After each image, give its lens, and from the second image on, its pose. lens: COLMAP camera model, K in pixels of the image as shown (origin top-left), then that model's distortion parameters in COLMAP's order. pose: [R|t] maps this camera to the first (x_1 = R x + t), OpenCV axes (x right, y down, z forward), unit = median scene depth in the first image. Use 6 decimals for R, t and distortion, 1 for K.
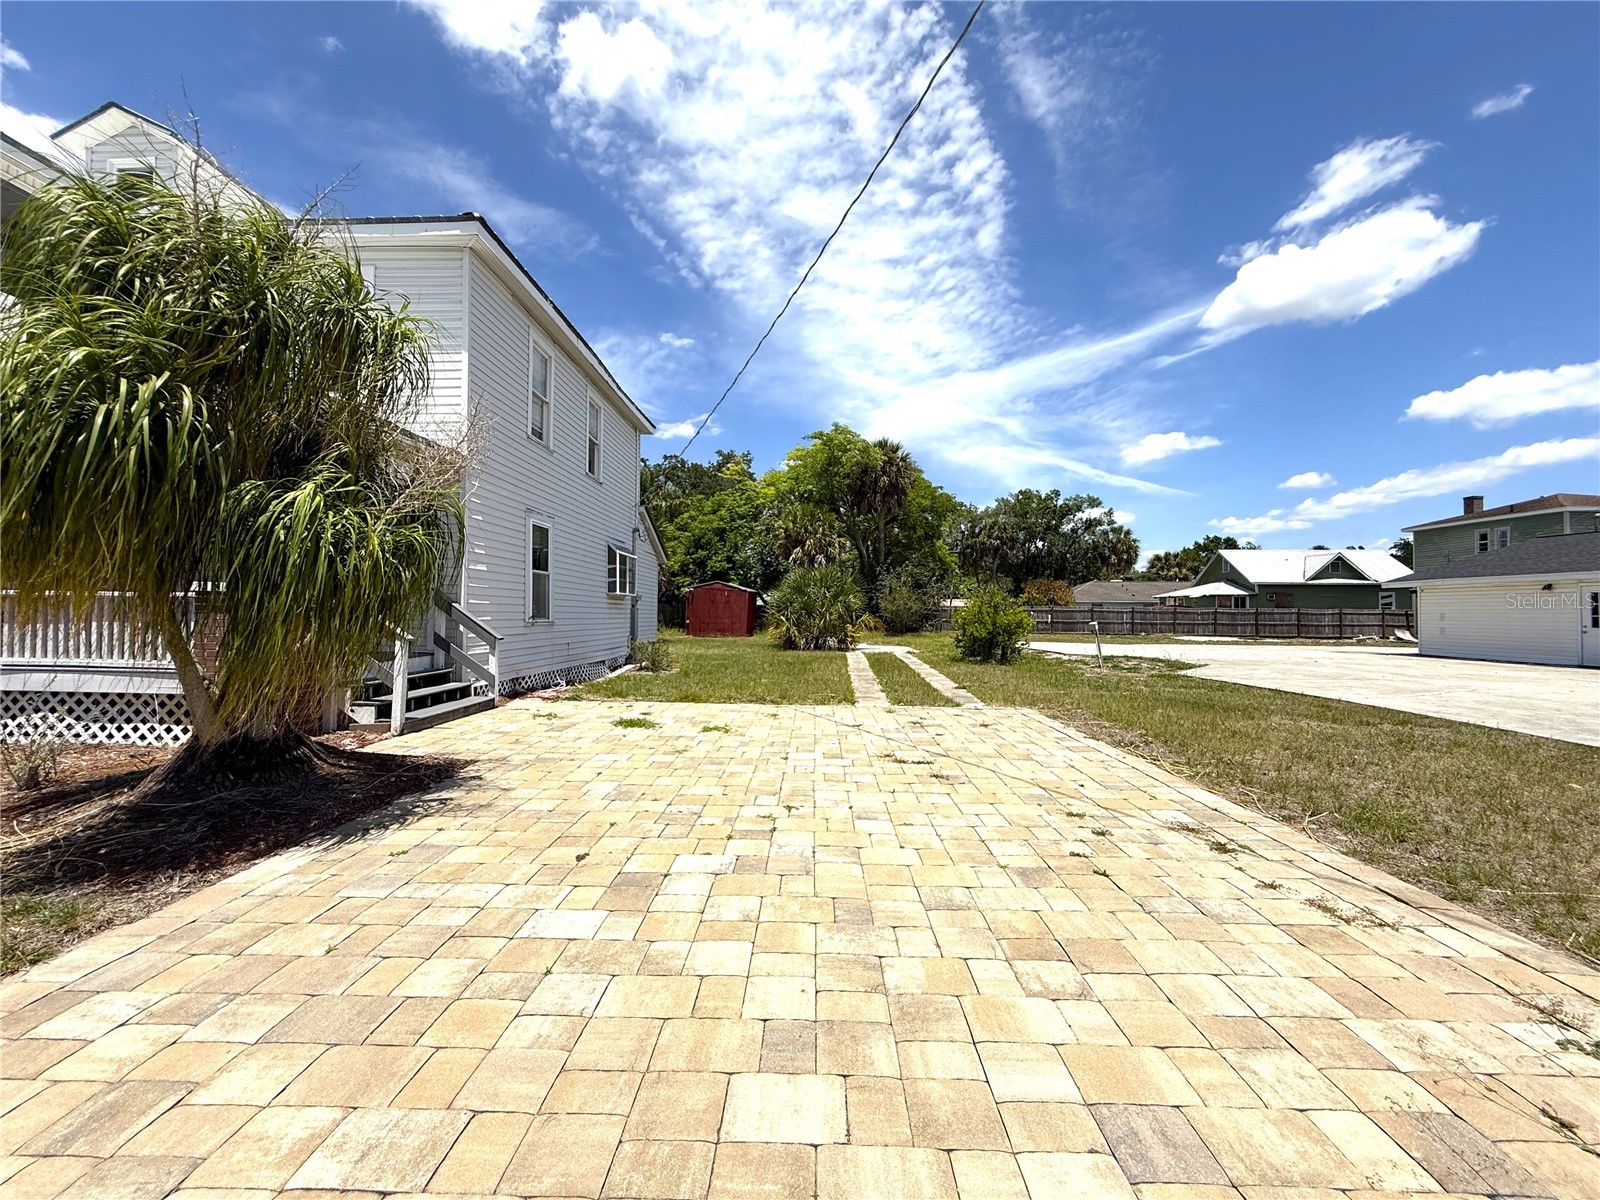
lens RADIAL K [[650.8, 0, 788.1], [0, 650.8, 597.8], [0, 0, 1]] dist [-0.030699, 0.015515]
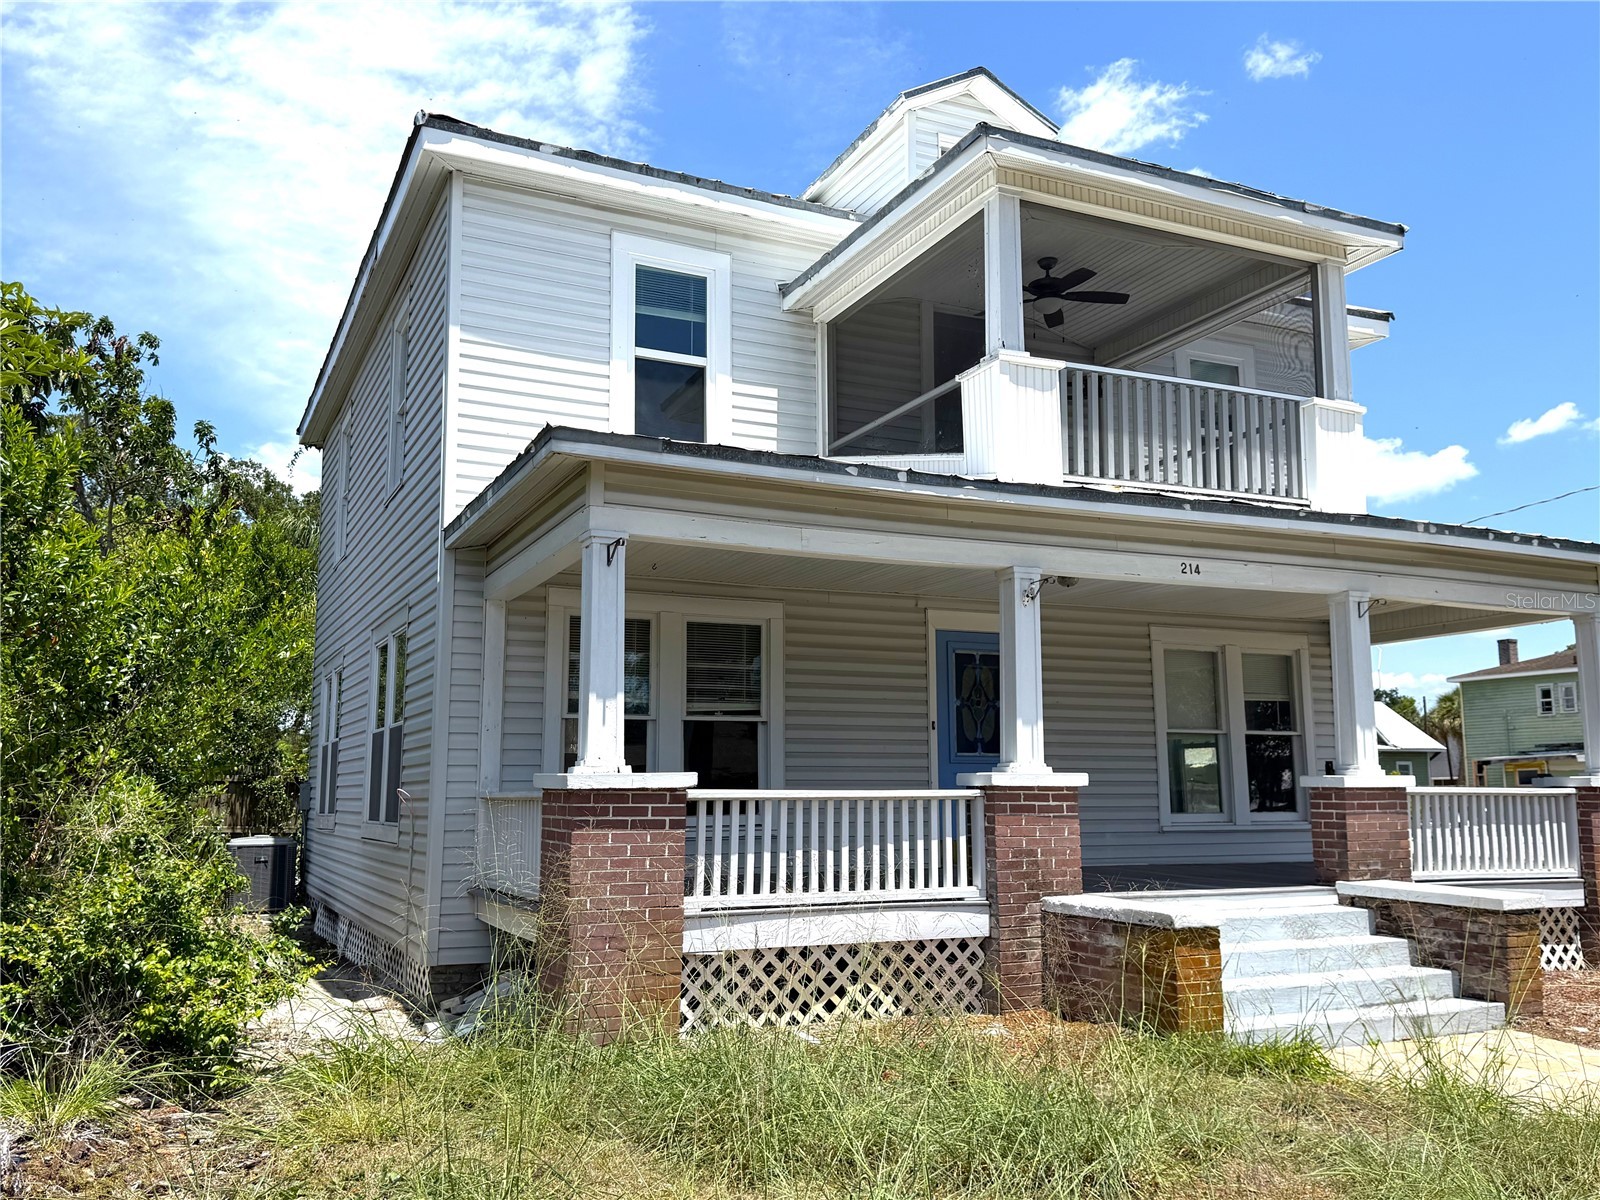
lens RADIAL K [[1321.2, 0, 802.3], [0, 1321.2, 601.7], [0, 0, 1]] dist [0.150565, -0.254402]
pose [[0.884980, 0.057289, 0.462091, -0.486122], [-0.001415, 0.992728, -0.120367, -0.007116], [-0.465626, 0.105869, 0.878626, -0.029964]]
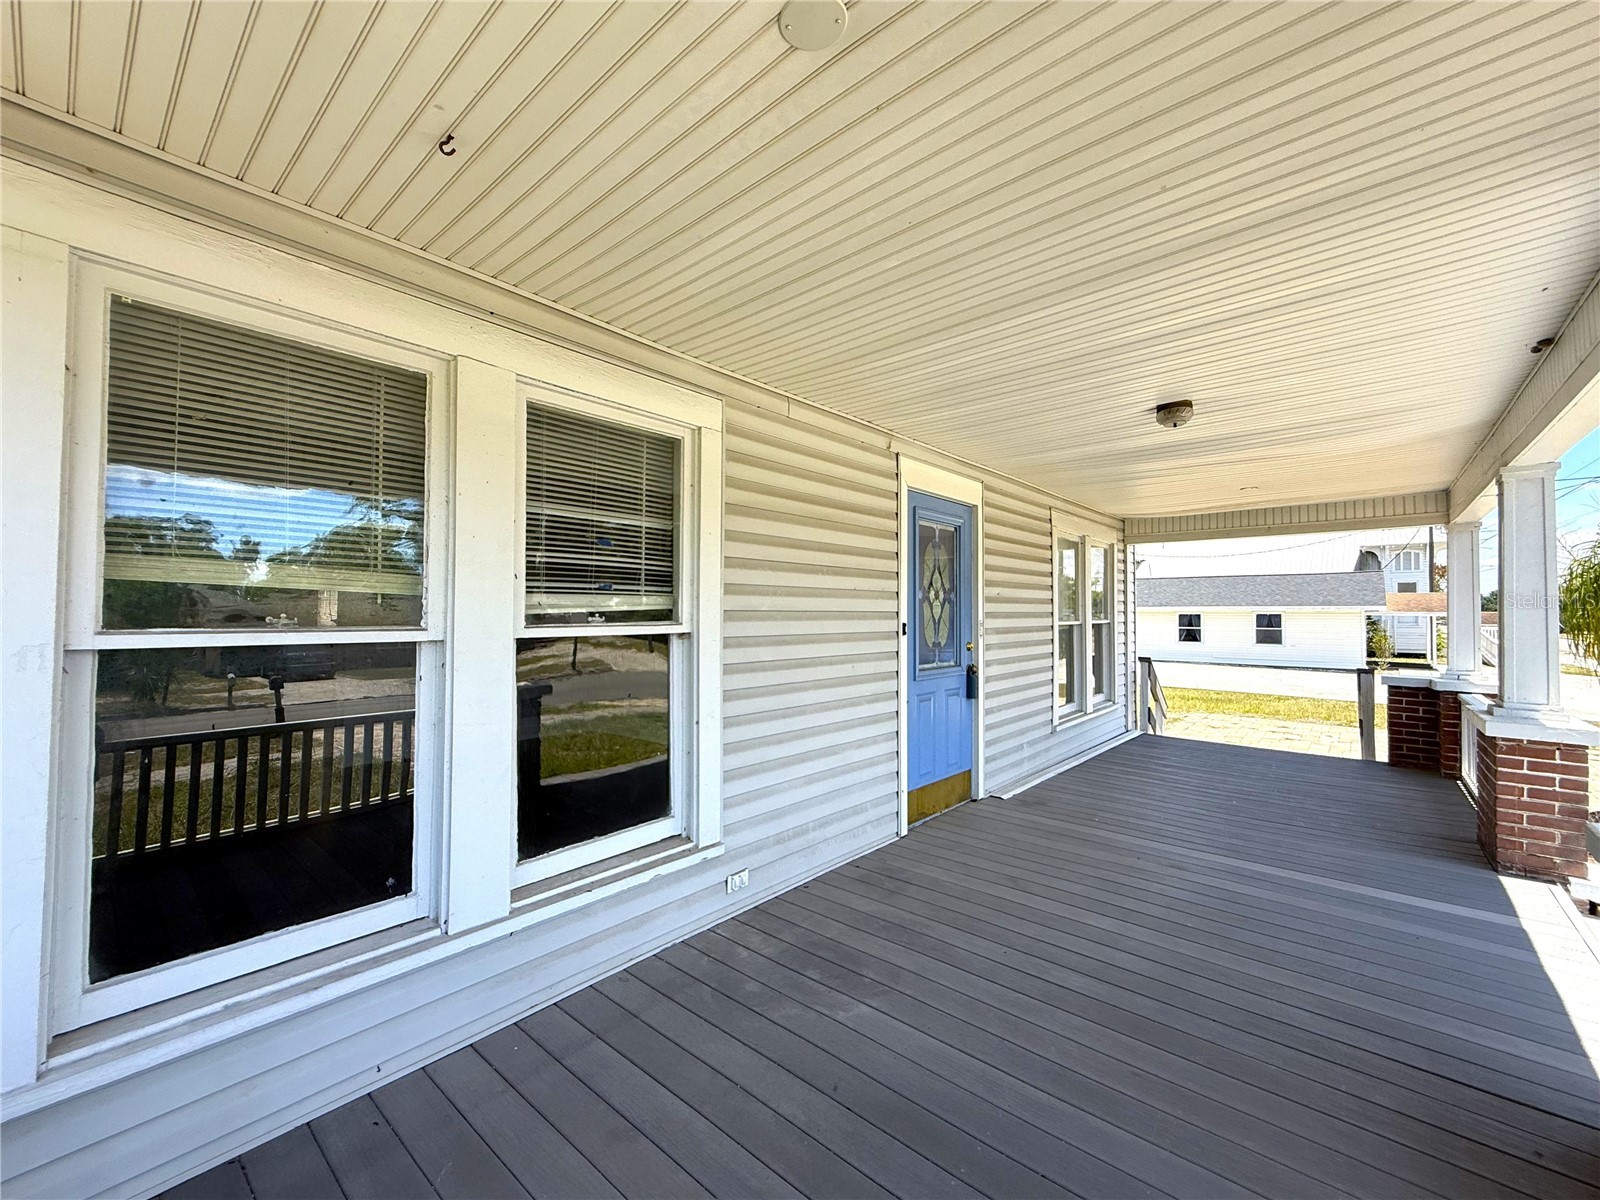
lens RADIAL K [[650.8, 0, 788.1], [0, 650.8, 597.8], [0, 0, 1]] dist [-0.030699, 0.015515]
pose [[0.632047, 0.015655, 0.774772, -0.394088], [-0.019363, 0.999803, -0.004407, -0.021608], [-0.774688, -0.012216, 0.632225, 0.209180]]
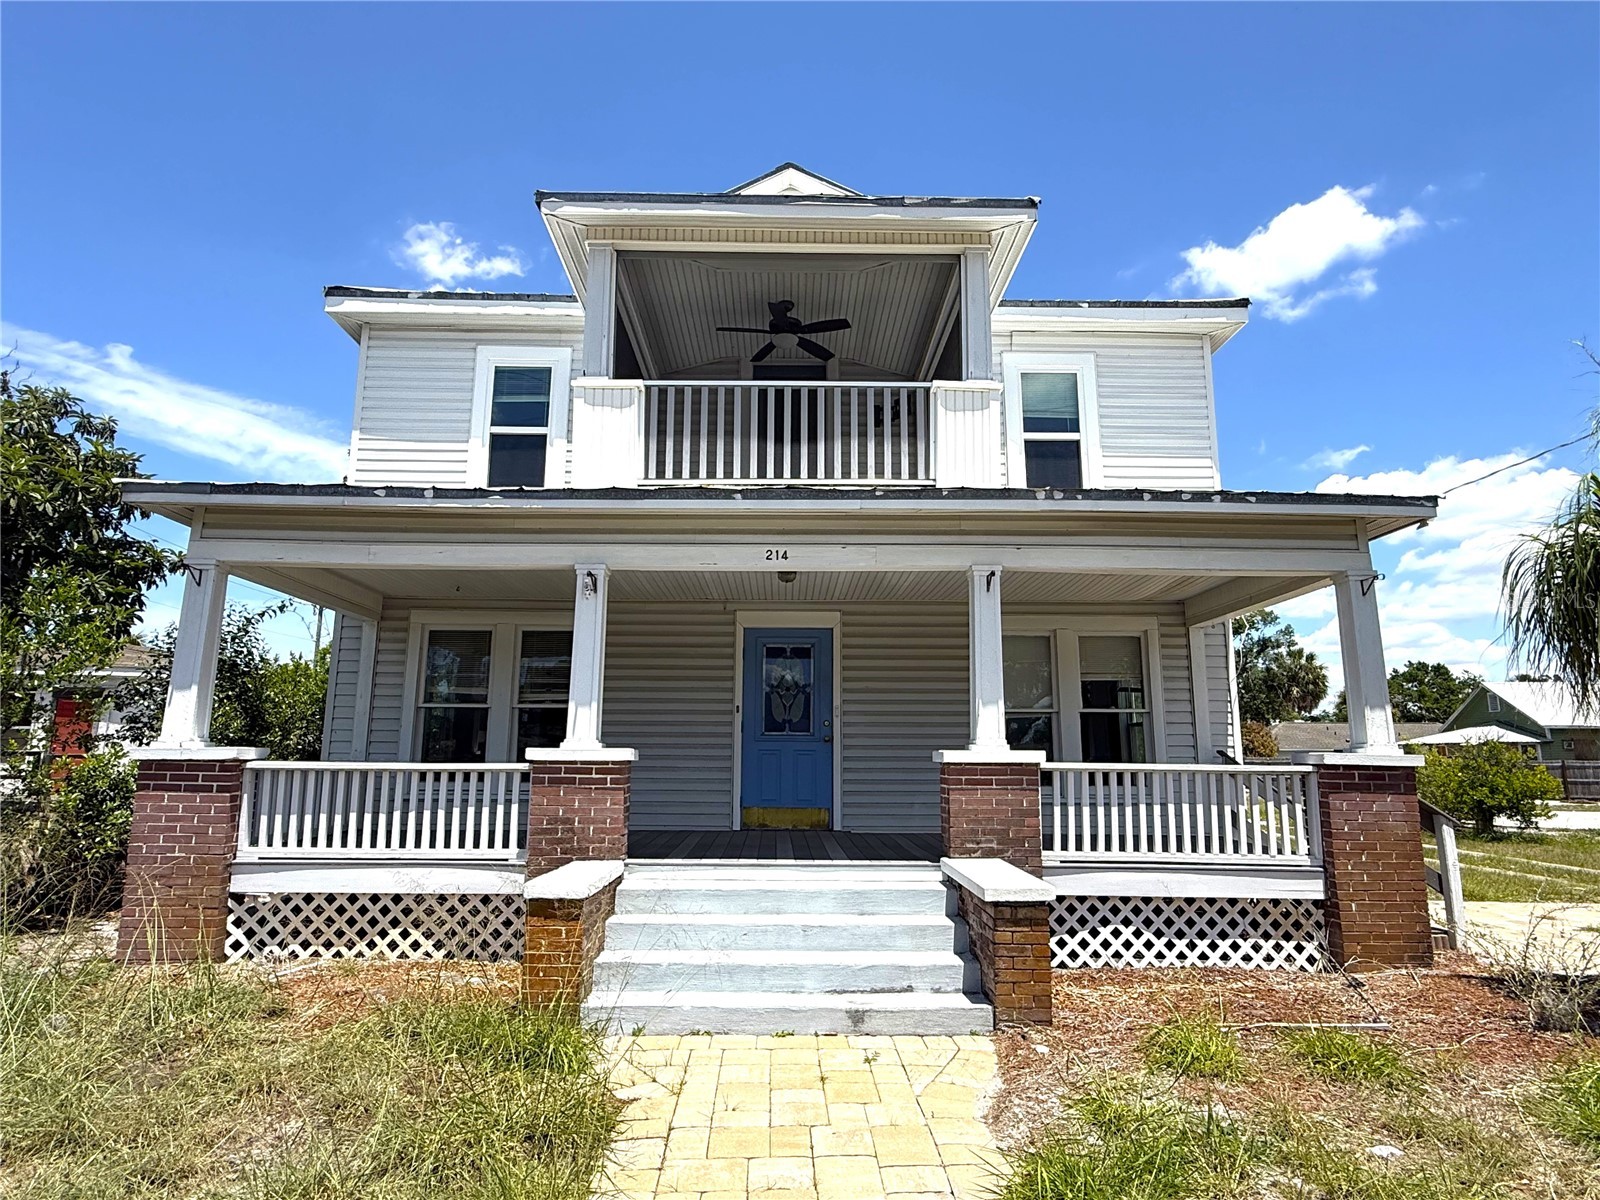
lens RADIAL K [[906.0, 0, 797.8], [0, 906.0, 605.9], [0, 0, 1]] dist [0.001094, -0.000185]
pose [[0.998599, 0.009737, 0.052008, -0.286927], [-0.001905, 0.988901, -0.148566, -0.006730], [-0.052877, 0.148258, 0.987534, -0.019502]]
